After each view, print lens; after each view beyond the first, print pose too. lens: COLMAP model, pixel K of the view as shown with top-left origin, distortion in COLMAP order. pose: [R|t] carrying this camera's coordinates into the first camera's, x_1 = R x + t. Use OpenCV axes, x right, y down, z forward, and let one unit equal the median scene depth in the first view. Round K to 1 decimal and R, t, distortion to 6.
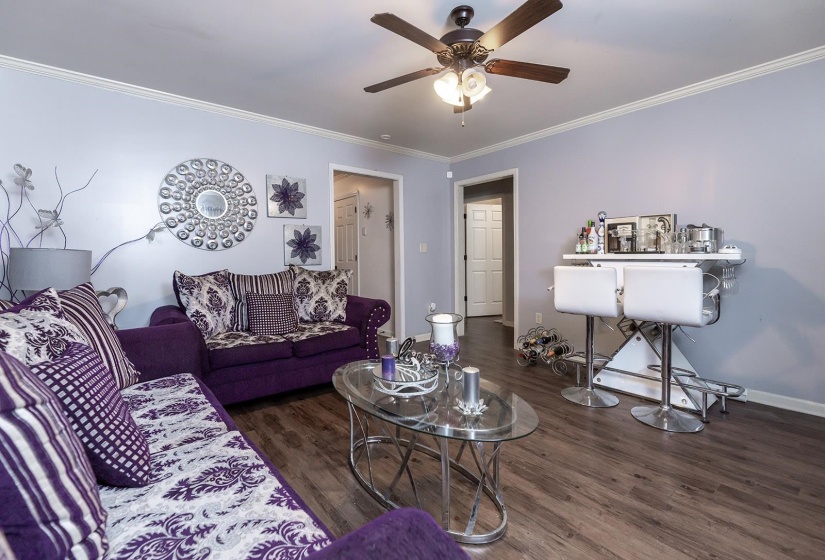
lens RADIAL K [[367.8, 0, 415.7], [0, 367.8, 261.2], [0, 0, 1]] dist [-0.000861, -0.000163]
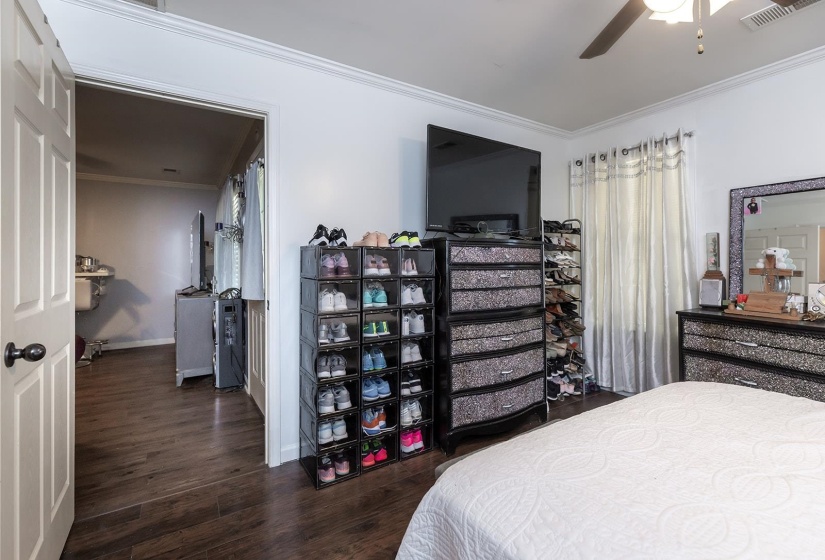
lens RADIAL K [[367.8, 0, 415.7], [0, 367.8, 261.2], [0, 0, 1]] dist [-0.000861, -0.000163]
pose [[0.125213, 0.010816, 0.992071, -0.784737], [0.019006, 0.999731, -0.013298, -0.020988], [-0.991948, 0.020521, 0.124974, -0.799712]]
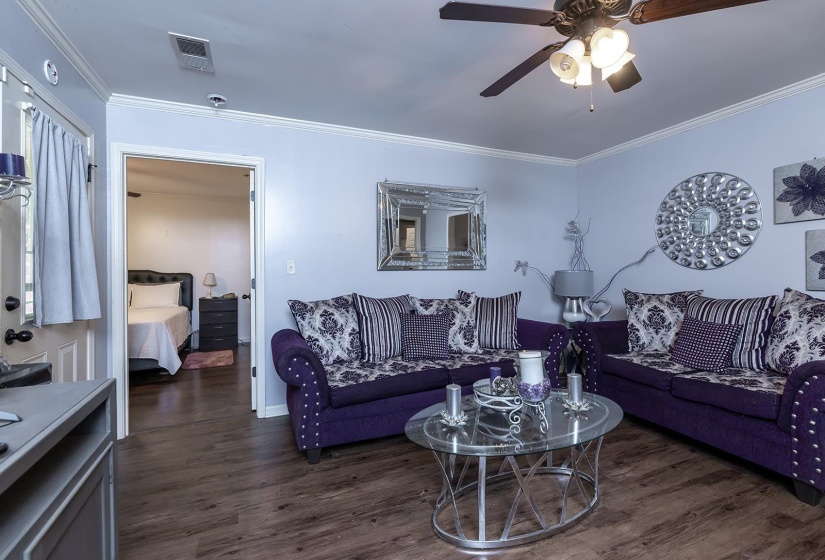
lens RADIAL K [[366.6, 0, 408.8], [0, 366.6, 264.6], [0, 0, 1]] dist [-0.000365, -0.000075]
pose [[-0.288030, -0.001686, -0.957620, 0.706632], [0.007795, 0.999961, -0.004105, -0.052519], [0.957590, -0.008647, -0.288006, 0.650599]]
